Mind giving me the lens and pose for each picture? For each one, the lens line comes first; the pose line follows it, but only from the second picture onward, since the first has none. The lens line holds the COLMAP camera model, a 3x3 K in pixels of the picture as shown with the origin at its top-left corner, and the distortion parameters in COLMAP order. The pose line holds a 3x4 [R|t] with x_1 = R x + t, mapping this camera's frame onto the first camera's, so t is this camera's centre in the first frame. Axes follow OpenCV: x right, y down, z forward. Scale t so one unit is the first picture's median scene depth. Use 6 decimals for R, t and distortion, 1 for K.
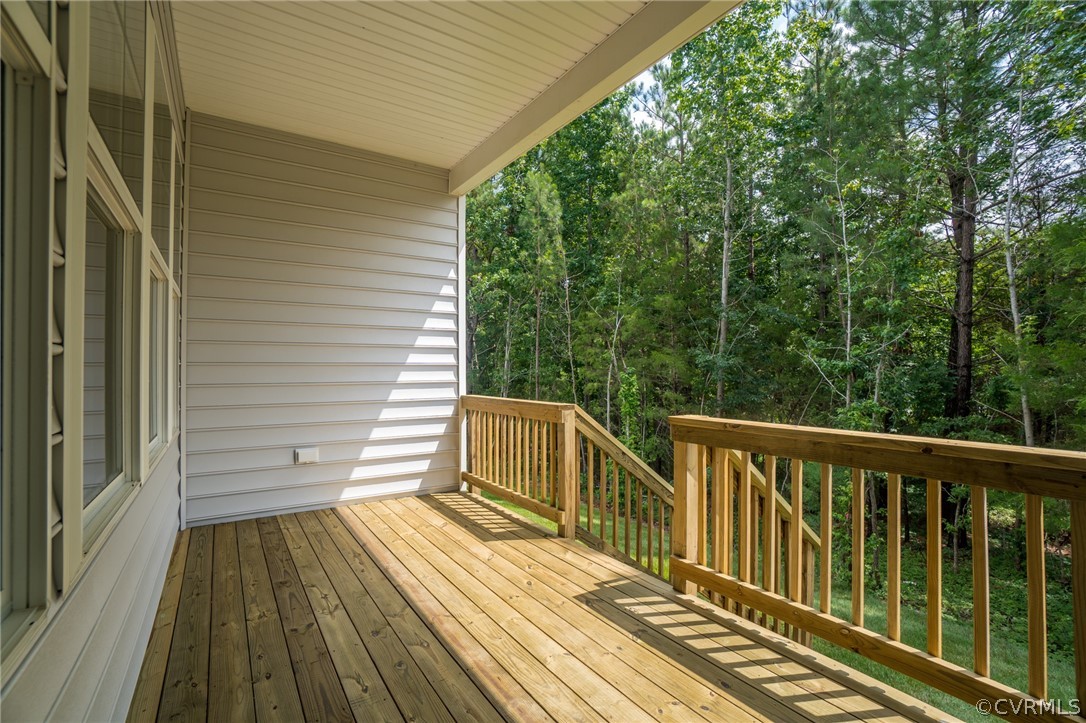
lens RADIAL K [[481.0, 0, 543.0], [0, 481.0, 361.5], [0, 0, 1]] dist [-0.034410, 0.000111]
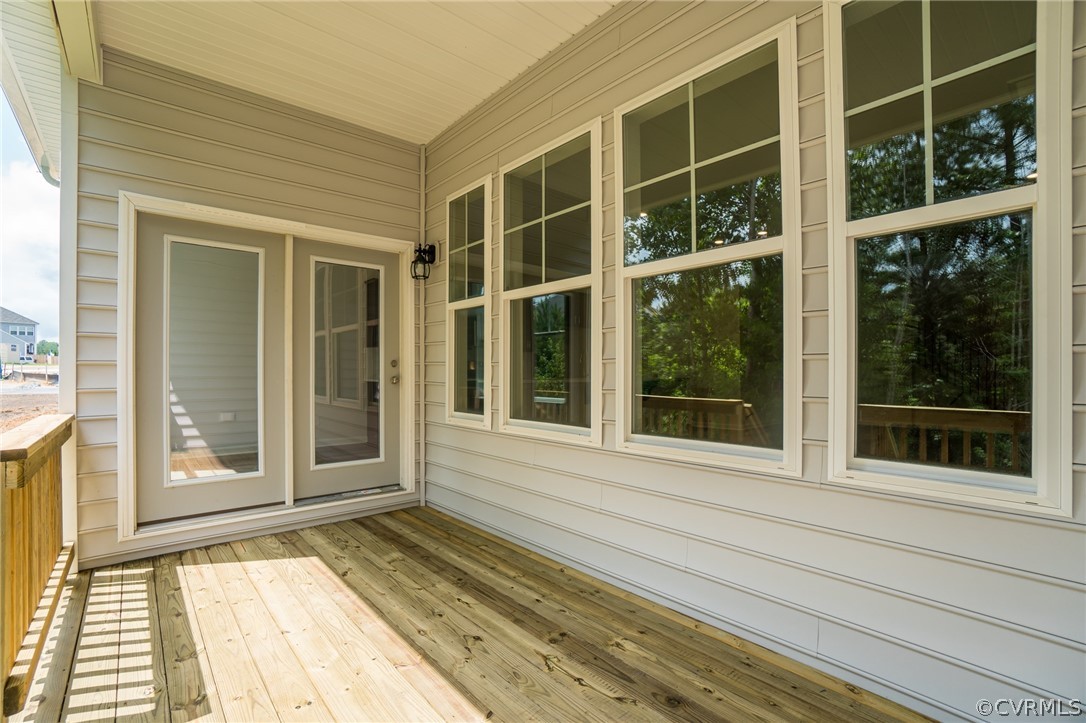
lens RADIAL K [[481.0, 0, 543.0], [0, 481.0, 361.5], [0, 0, 1]] dist [-0.034410, 0.000111]
pose [[-0.991463, 0.000553, -0.130388, -0.369703], [0.004213, 0.999605, -0.027797, 0.032250], [0.130321, -0.028109, -0.991073, 2.054503]]
